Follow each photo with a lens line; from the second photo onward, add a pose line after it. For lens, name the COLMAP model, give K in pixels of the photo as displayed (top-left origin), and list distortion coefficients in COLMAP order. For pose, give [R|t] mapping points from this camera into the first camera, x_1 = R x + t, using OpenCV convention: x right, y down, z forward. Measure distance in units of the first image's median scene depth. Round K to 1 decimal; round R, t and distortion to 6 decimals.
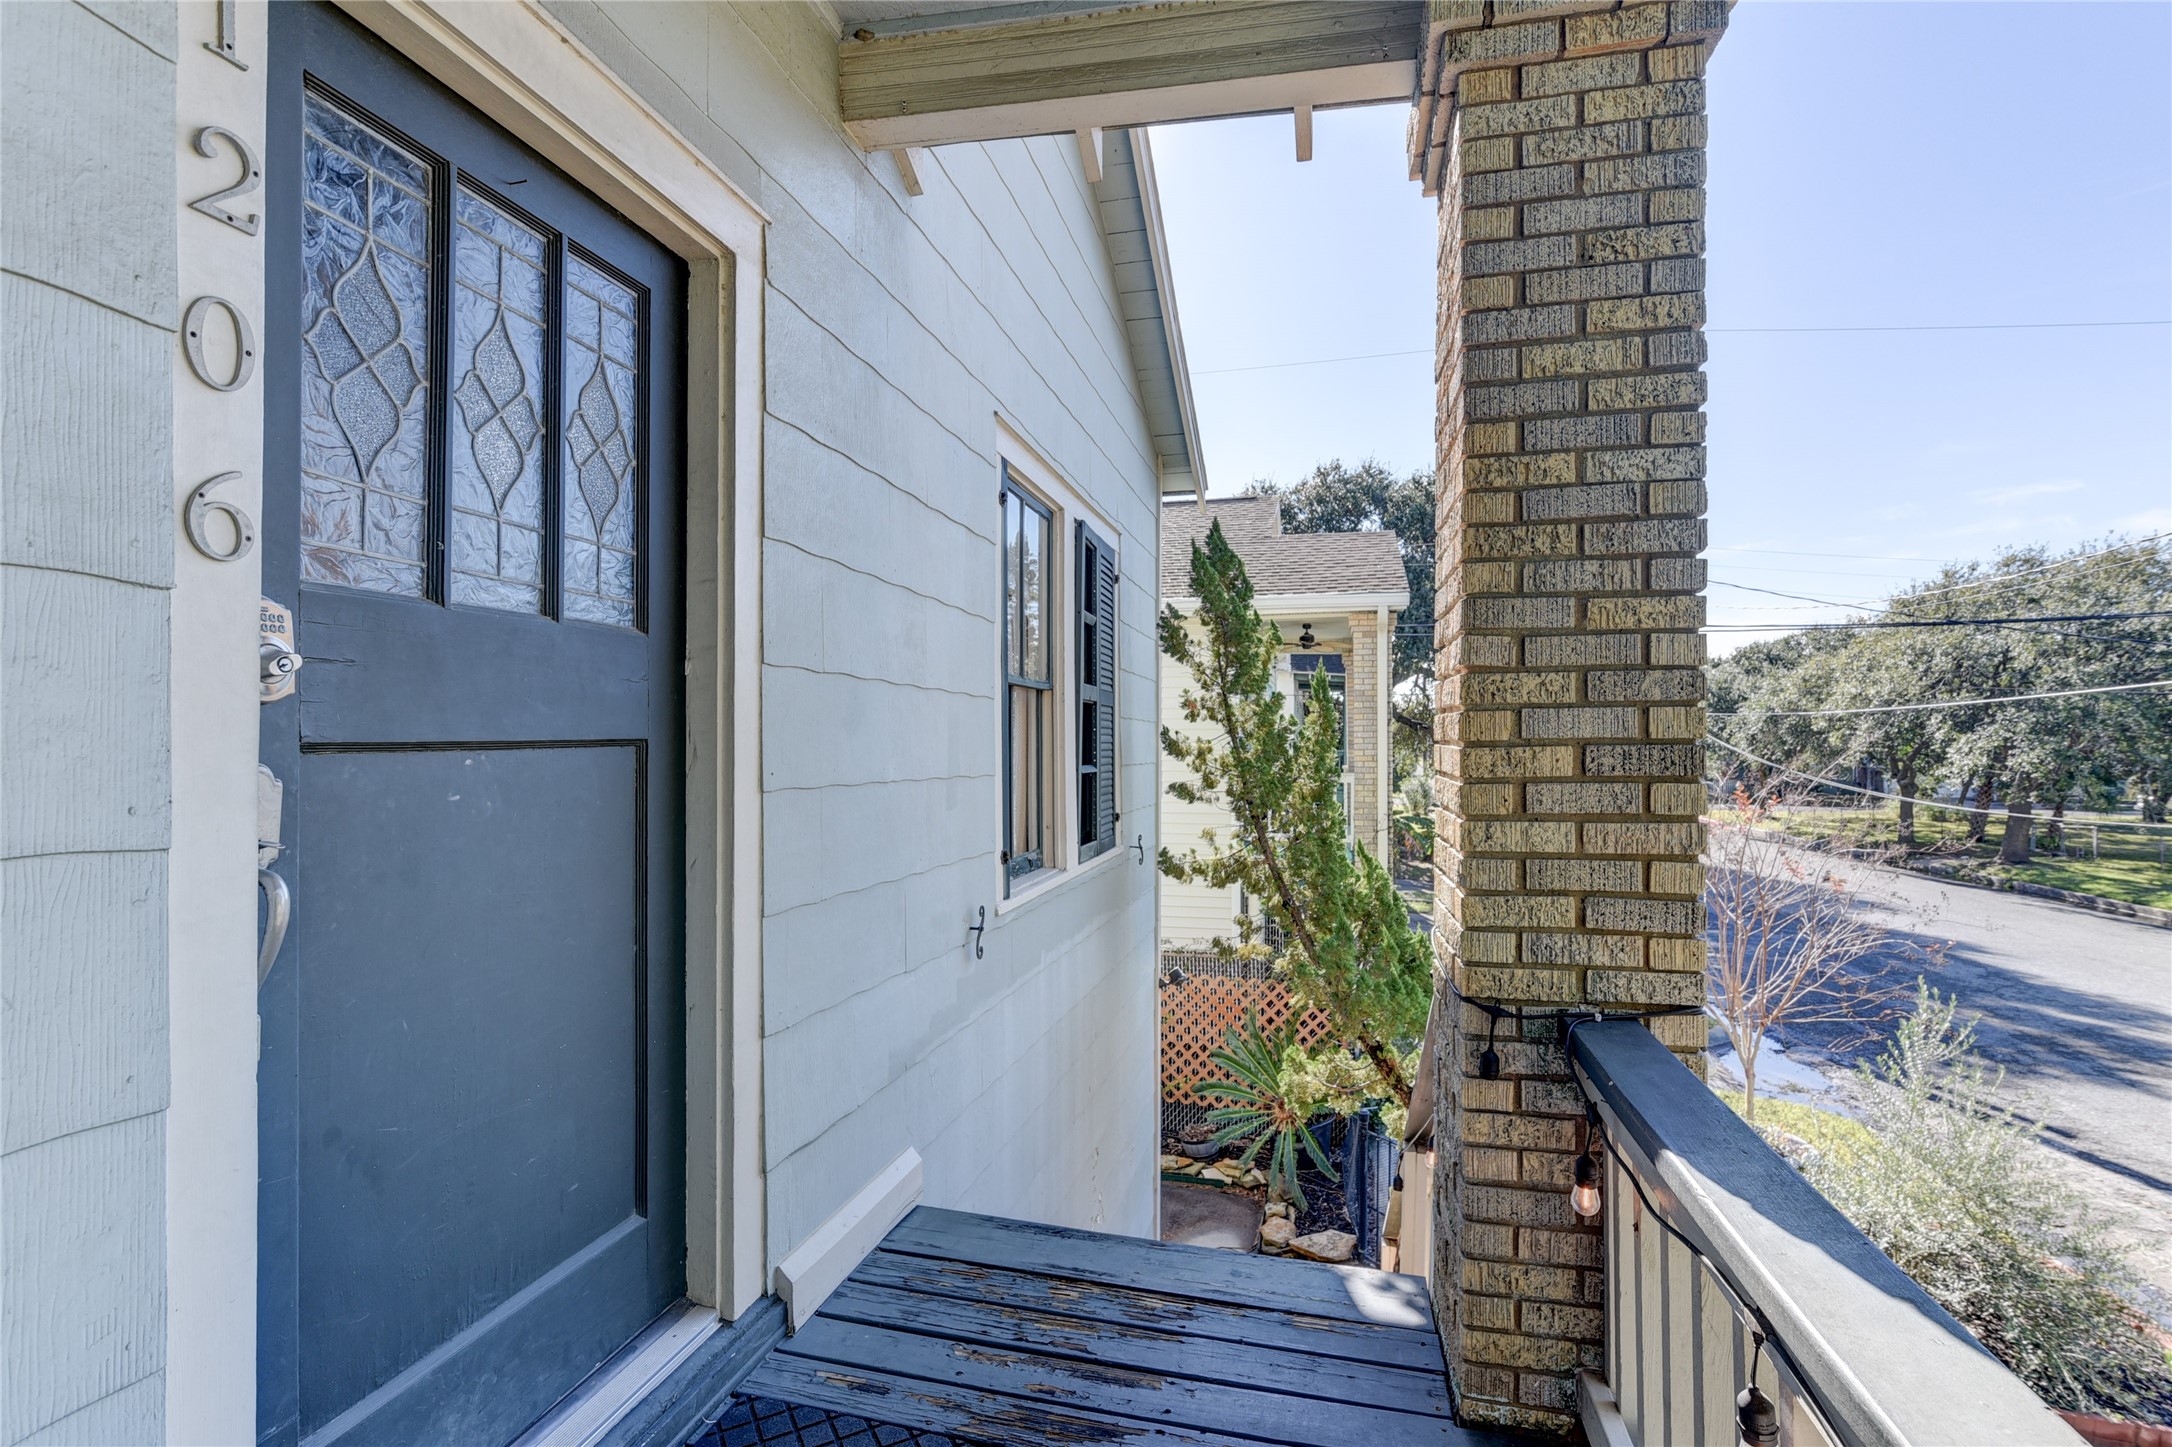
lens RADIAL K [[1002.3, 0, 1094.4], [0, 1002.3, 736.5], [0, 0, 1]] dist [-0.004607, 0.001654]
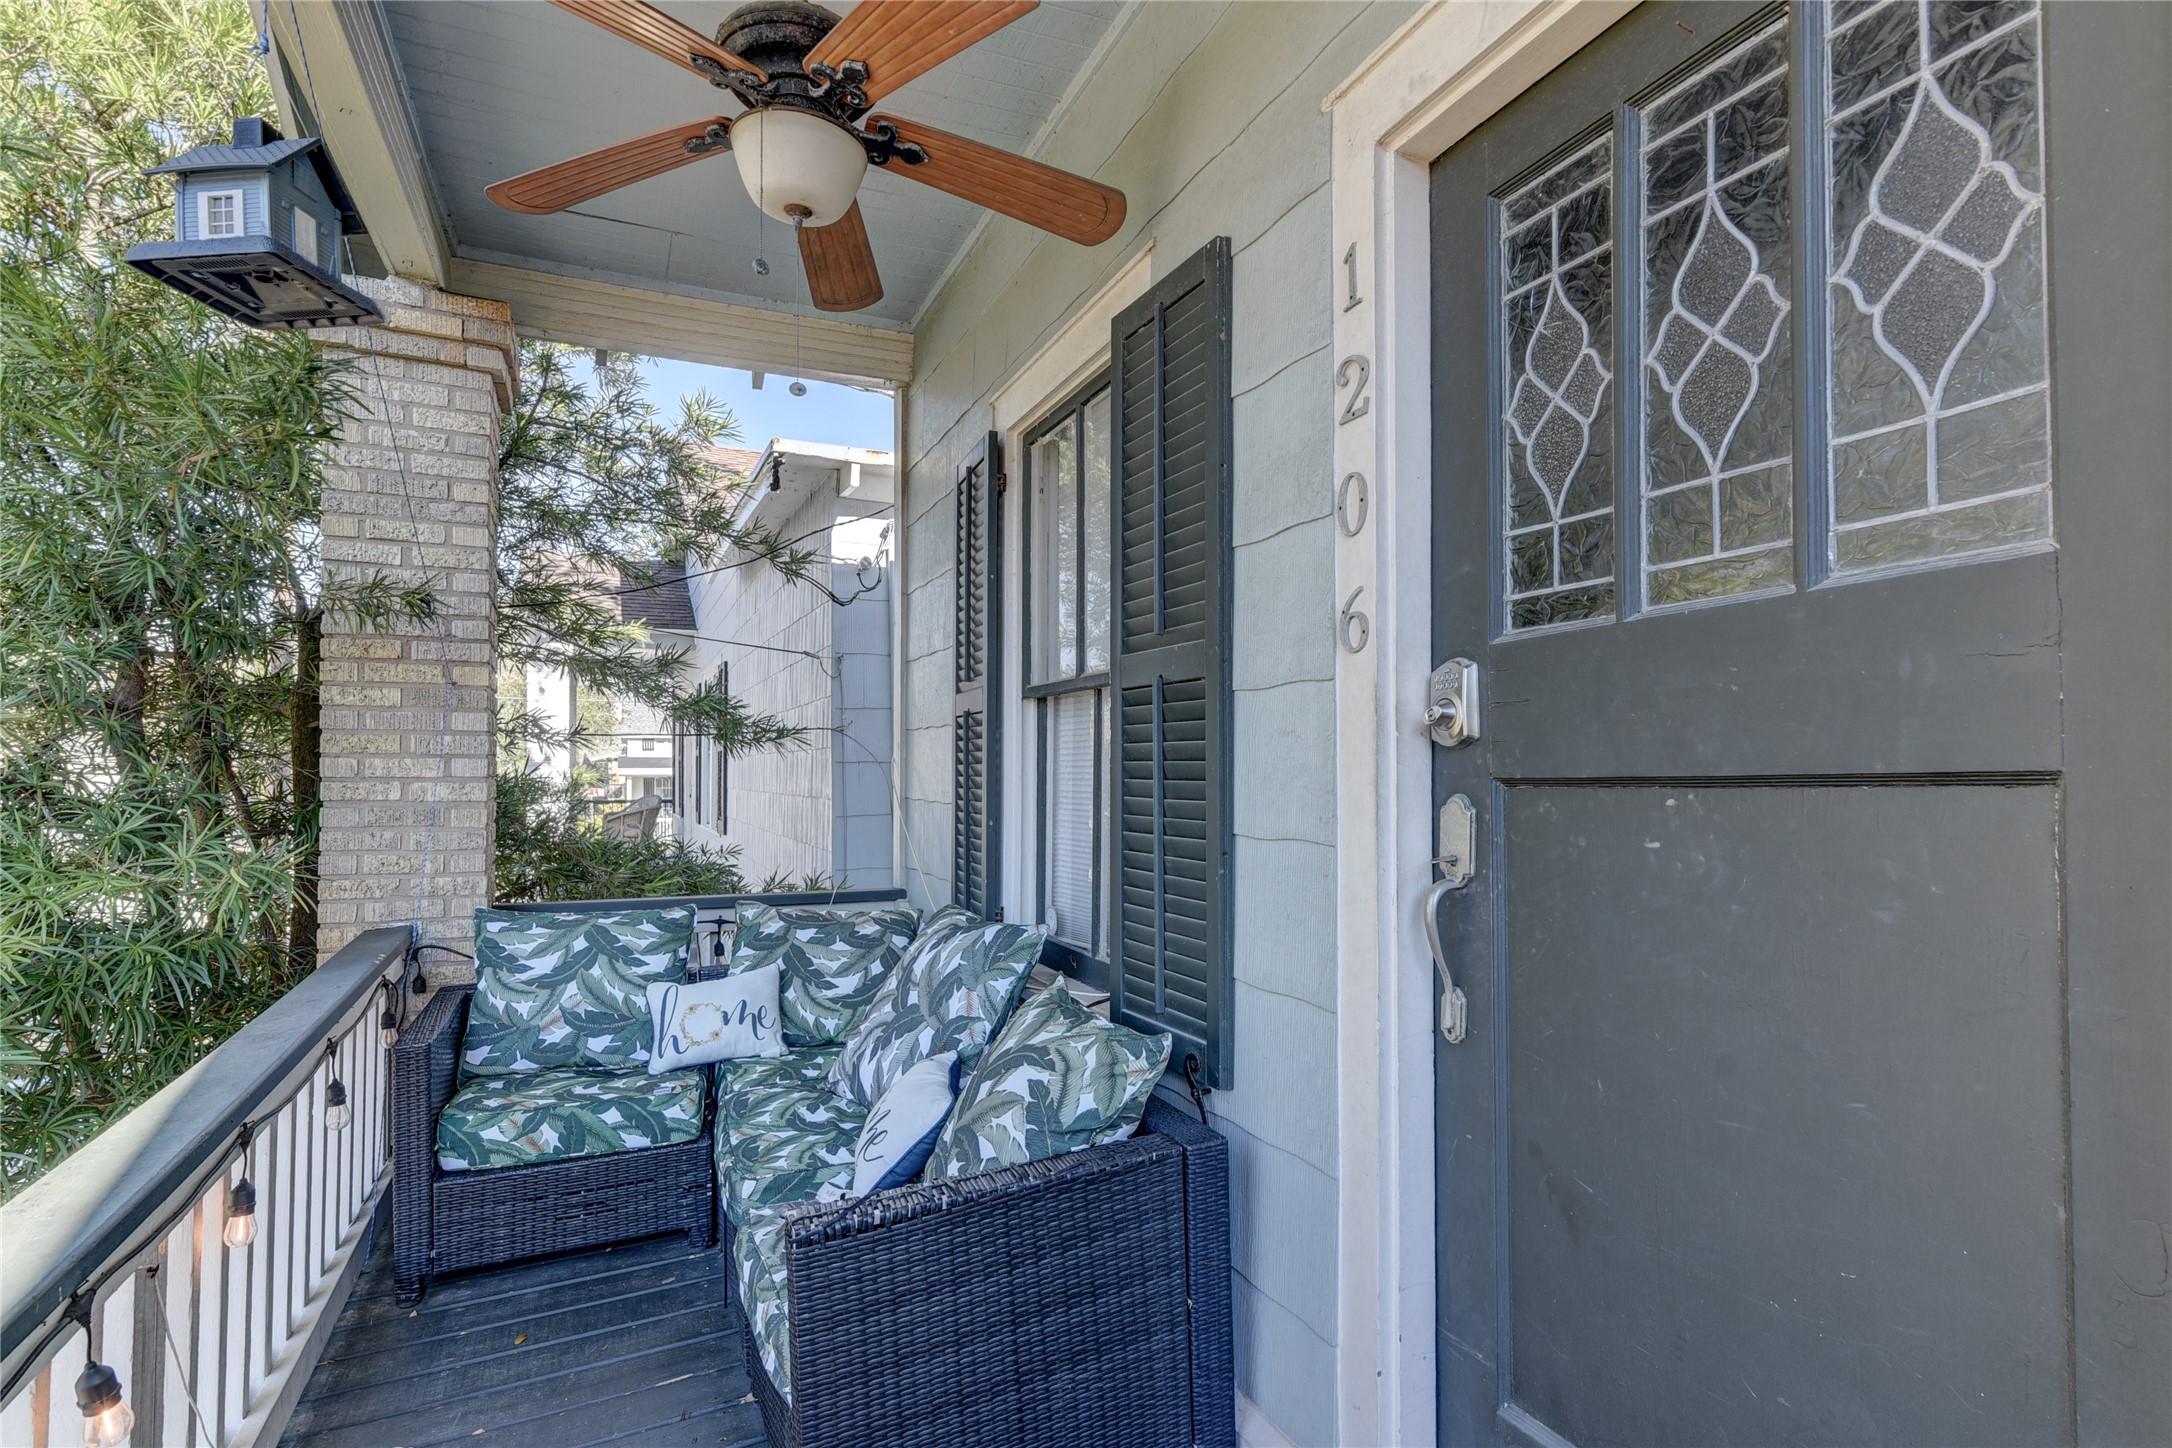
lens RADIAL K [[1031.1, 0, 1098.5], [0, 1031.1, 735.1], [0, 0, 1]] dist [-0.003019, 0.000291]
pose [[-0.772680, -0.014678, -0.634626, 0.324803], [0.013488, 0.999127, -0.039531, -0.003166], [0.634653, -0.039105, -0.771808, 1.722829]]
